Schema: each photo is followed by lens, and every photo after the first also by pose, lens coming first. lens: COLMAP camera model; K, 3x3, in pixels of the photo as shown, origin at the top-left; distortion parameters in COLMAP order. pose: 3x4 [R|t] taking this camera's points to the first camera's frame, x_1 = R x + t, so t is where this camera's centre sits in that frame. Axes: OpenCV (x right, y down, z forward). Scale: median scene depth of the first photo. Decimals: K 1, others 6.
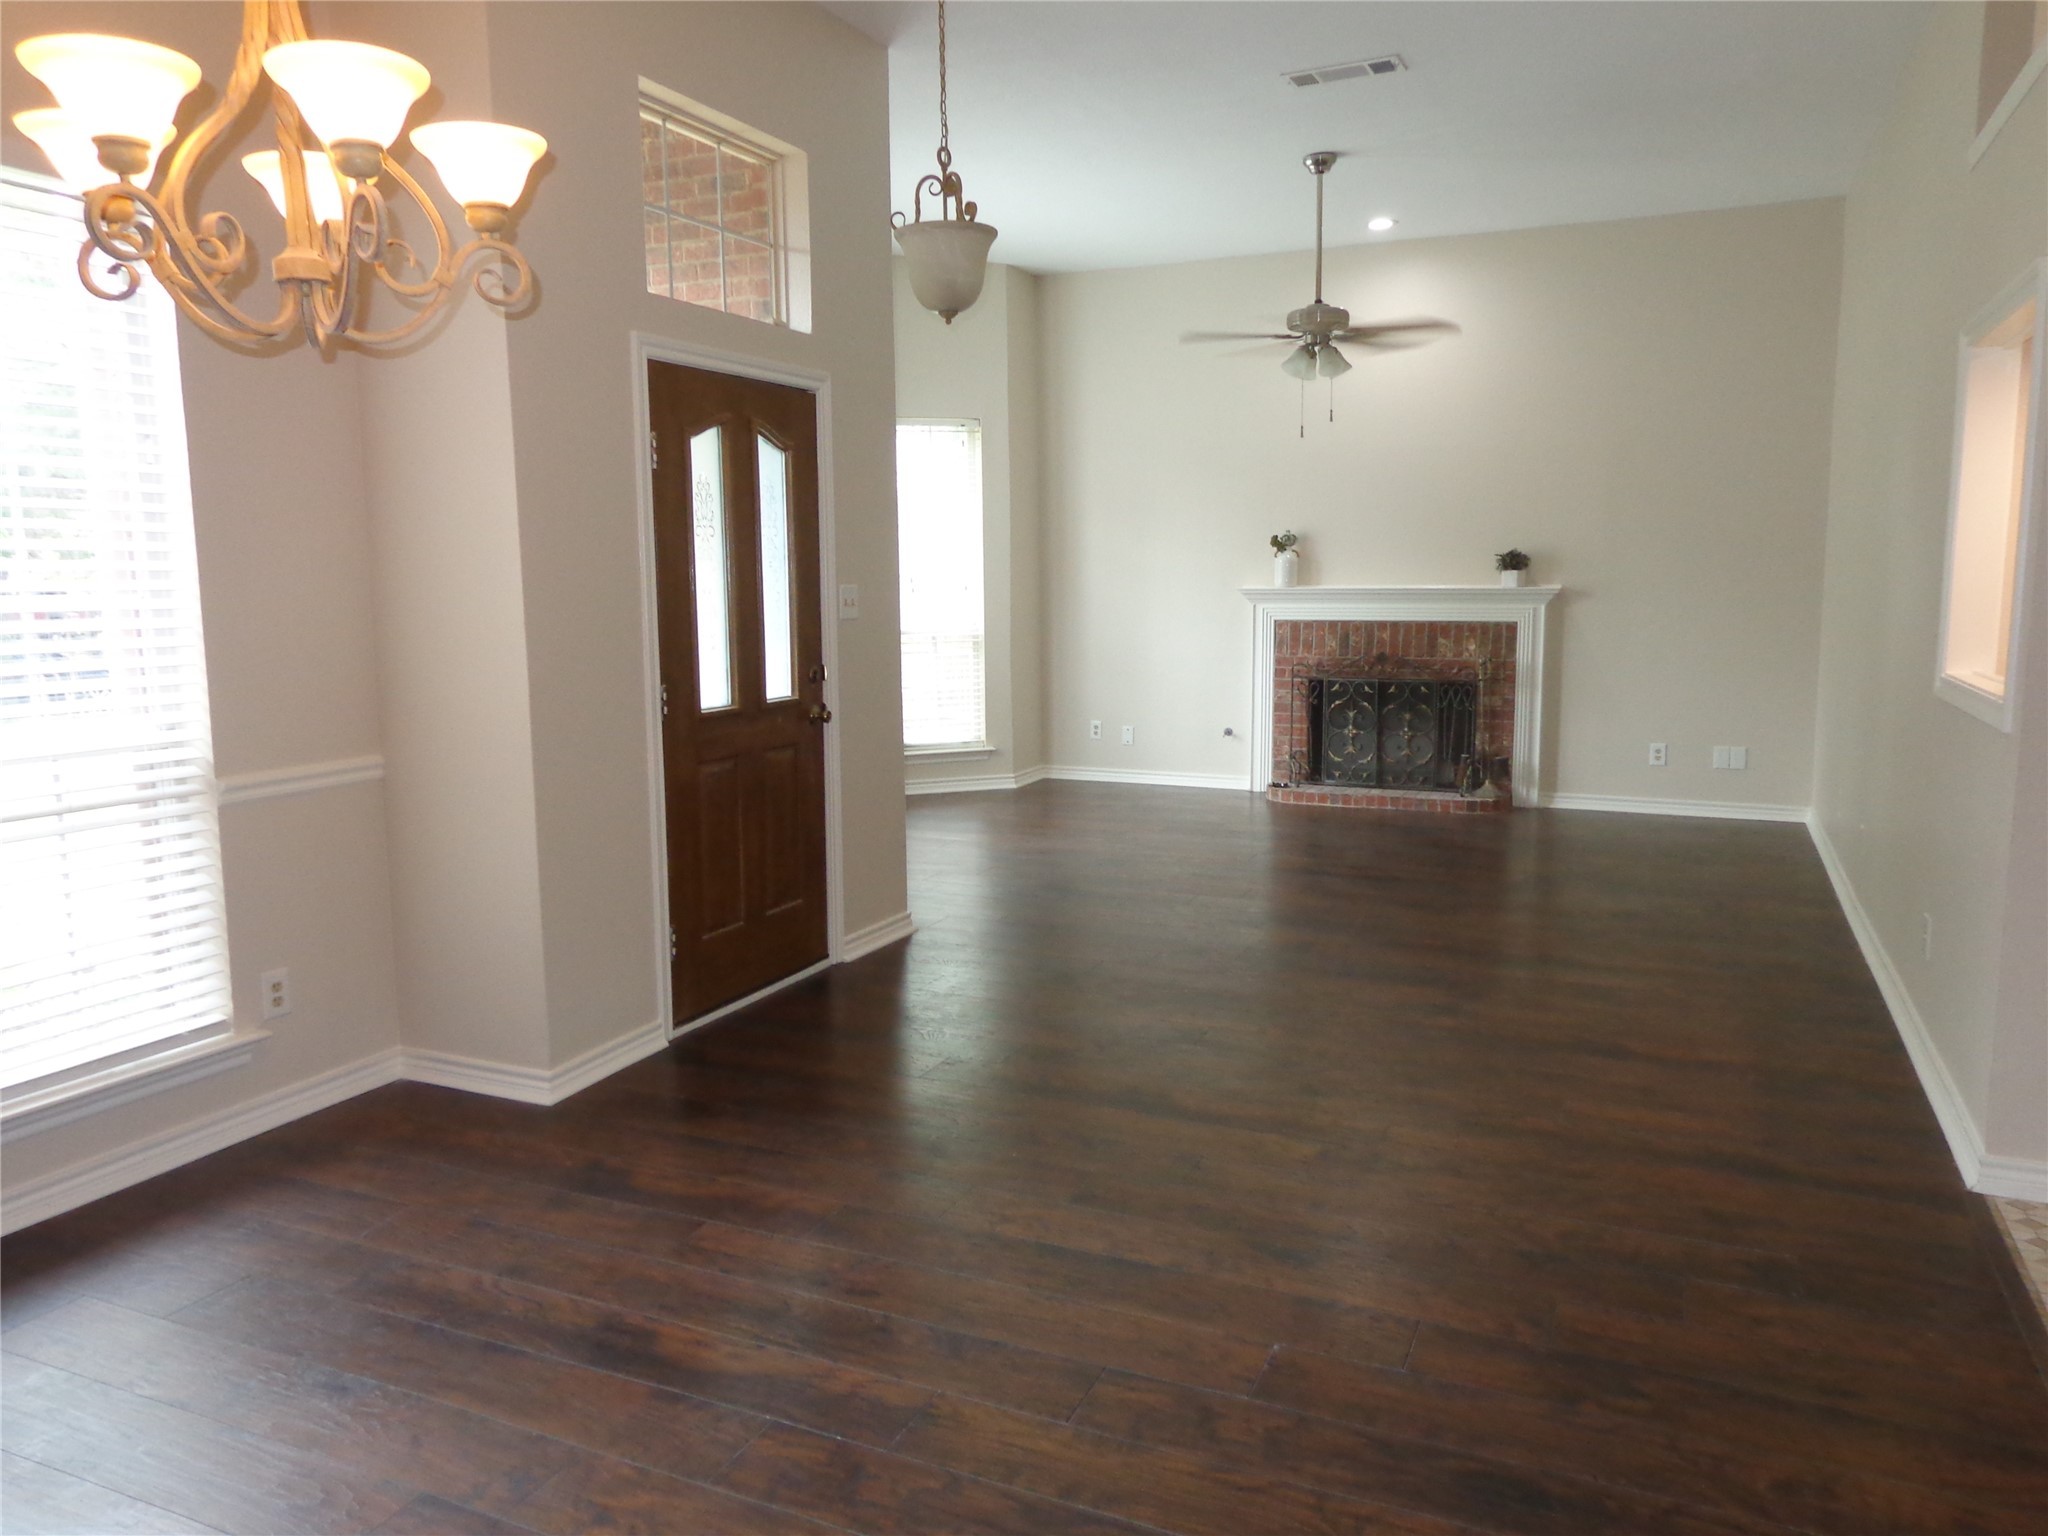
lens RADIAL K [[1430.0, 0, 1021.9], [0, 1430.0, 770.2], [0, 0, 1]] dist [-0.005067, 0.007583]
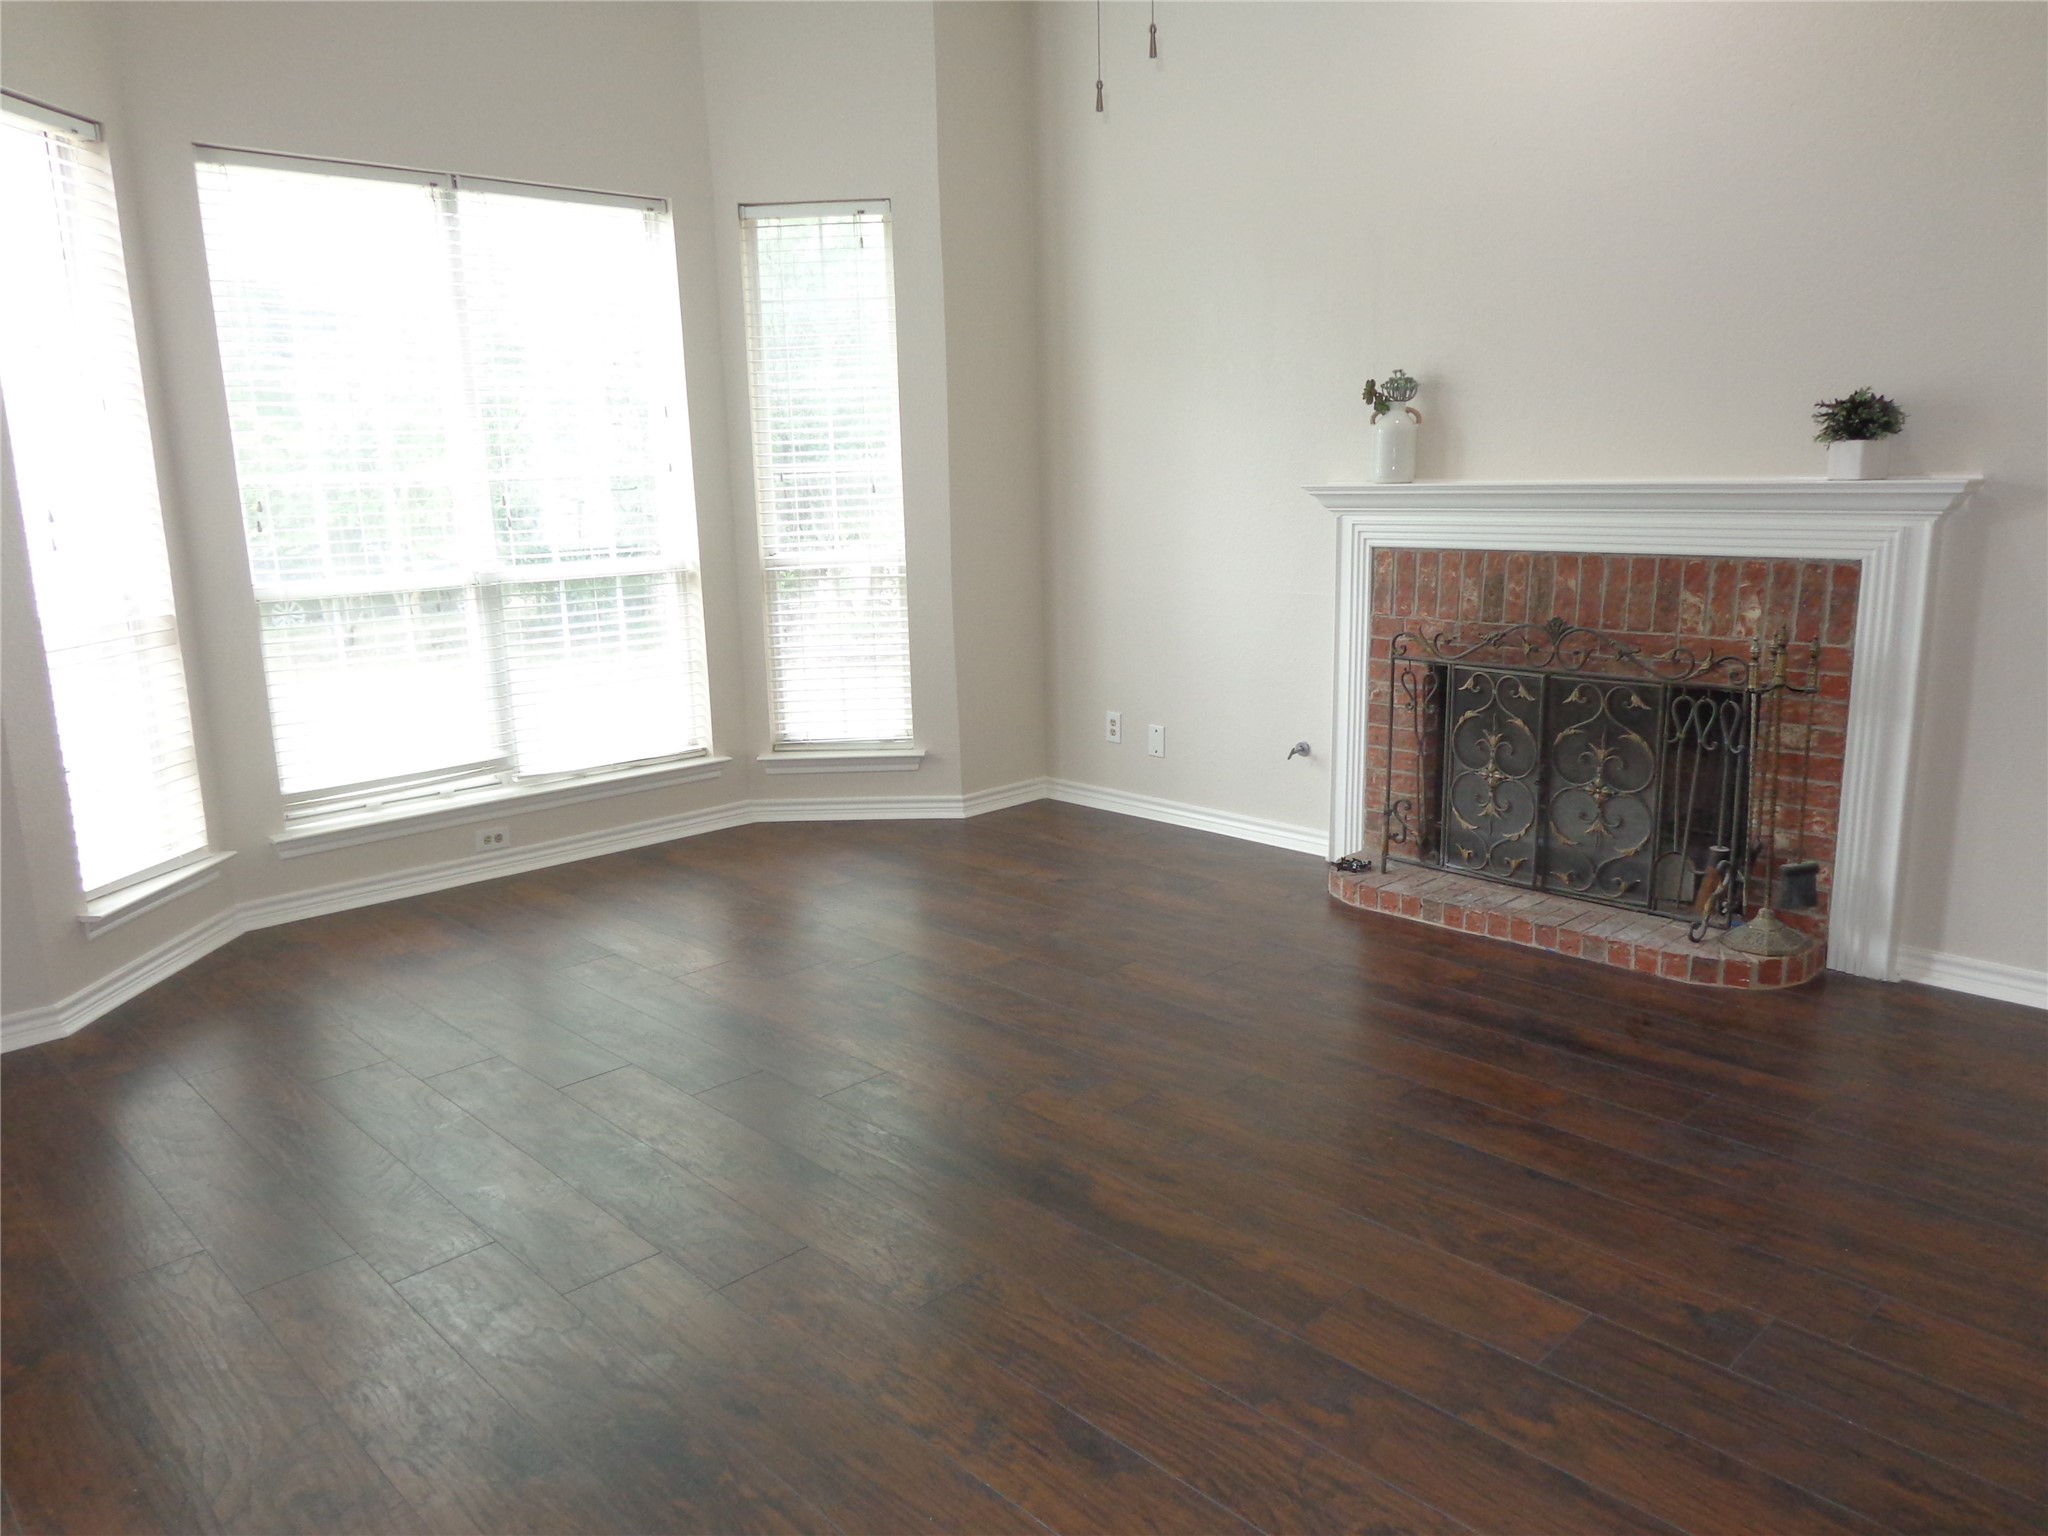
lens RADIAL K [[1430.0, 0, 1026.2], [0, 1430.0, 765.0], [0, 0, 1]] dist [-0.005067, 0.007583]
pose [[0.922999, 0.063438, -0.379538, 0.270055], [-0.034213, 0.995940, 0.083263, -0.066472], [0.383279, -0.063867, 0.921422, 0.477690]]
